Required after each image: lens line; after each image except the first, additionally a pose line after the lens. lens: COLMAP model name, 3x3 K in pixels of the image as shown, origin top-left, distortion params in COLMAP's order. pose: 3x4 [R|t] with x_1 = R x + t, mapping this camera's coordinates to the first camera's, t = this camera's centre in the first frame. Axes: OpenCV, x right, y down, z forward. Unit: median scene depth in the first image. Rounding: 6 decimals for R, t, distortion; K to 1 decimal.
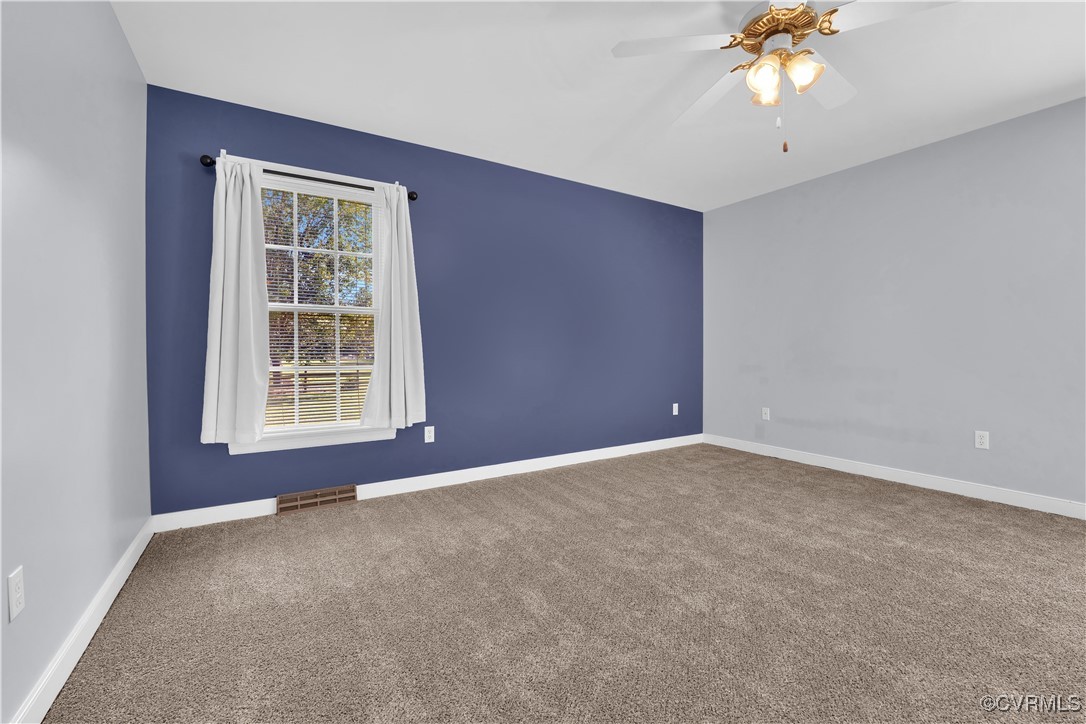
lens RADIAL K [[482.3, 0, 542.1], [0, 482.3, 354.9], [0, 0, 1]] dist [-0.016977, 0.000370]
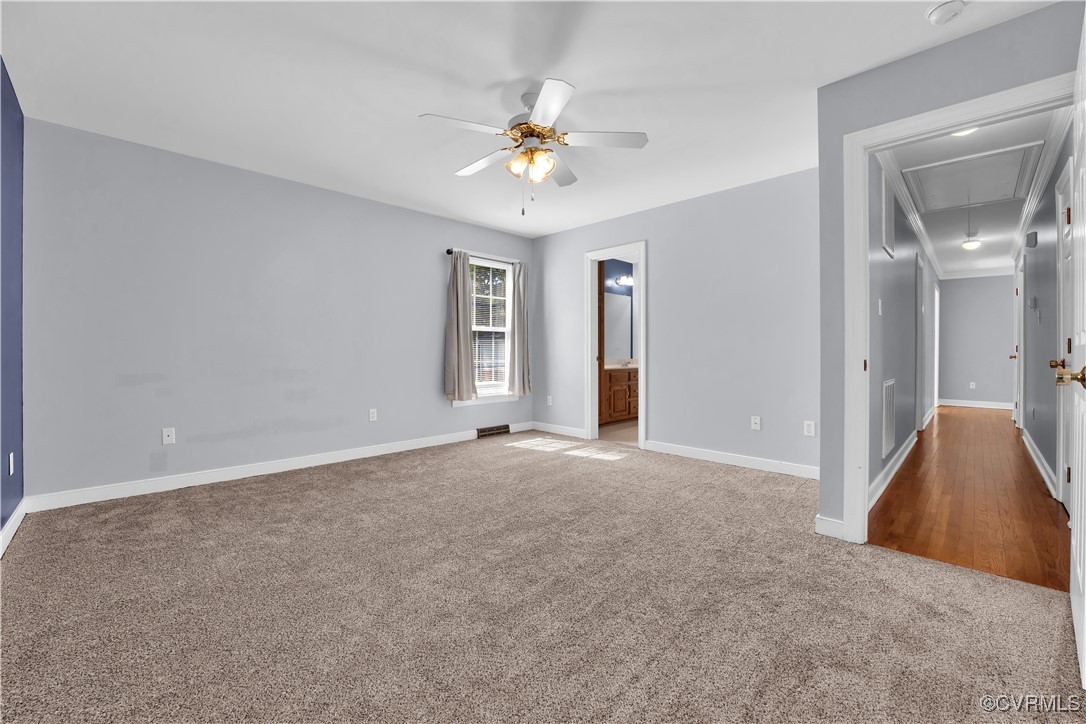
lens RADIAL K [[482.3, 0, 542.1], [0, 482.3, 354.9], [0, 0, 1]] dist [-0.016977, 0.000370]
pose [[-0.286351, -0.002792, 0.958121, -0.580585], [0.012664, 0.999897, 0.006698, -0.004176], [-0.958041, 0.014051, -0.286286, 0.884943]]
